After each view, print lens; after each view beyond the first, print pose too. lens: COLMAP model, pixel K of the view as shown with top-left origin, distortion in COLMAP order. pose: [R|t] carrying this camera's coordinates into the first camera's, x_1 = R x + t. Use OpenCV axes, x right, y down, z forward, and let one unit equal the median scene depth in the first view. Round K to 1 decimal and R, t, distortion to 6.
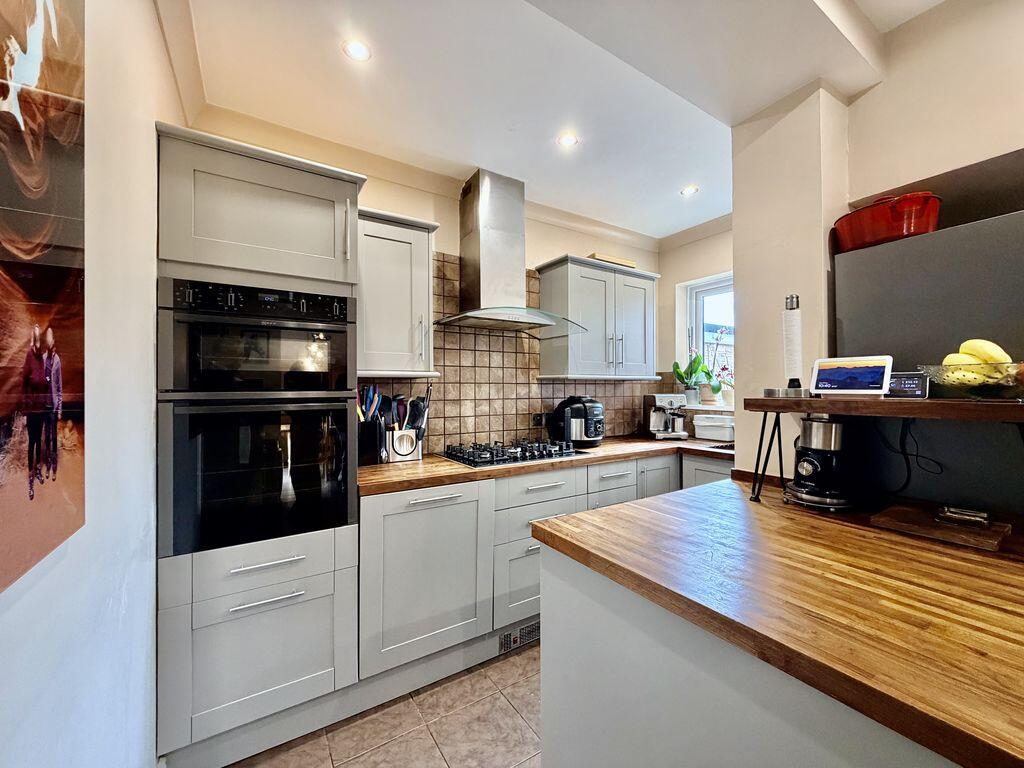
lens RADIAL K [[404.6, 0, 513.2], [0, 404.6, 384.9], [0, 0, 1]] dist [0.000104, 0.000129]
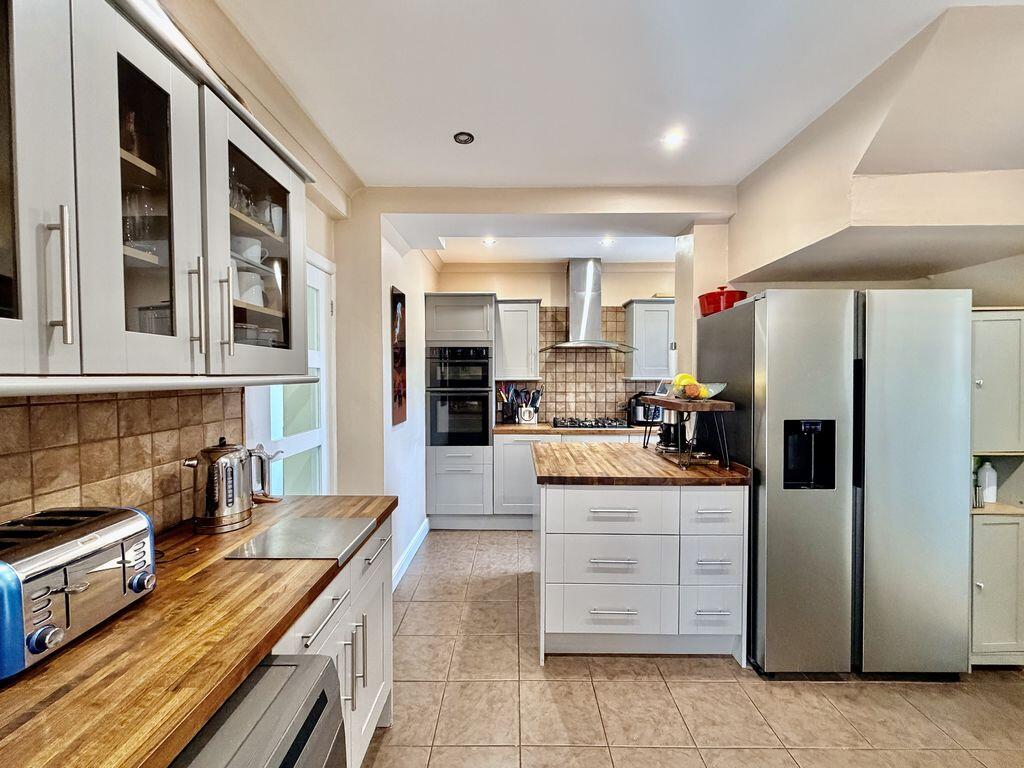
lens RADIAL K [[404.6, 0, 513.2], [0, 404.6, 384.9], [0, 0, 1]] dist [0.000104, 0.000129]
pose [[0.841546, 0.016988, -0.539919, 0.679414], [0.000502, 0.999480, 0.032230, -0.054399], [0.540186, -0.027395, 0.841100, -0.614450]]
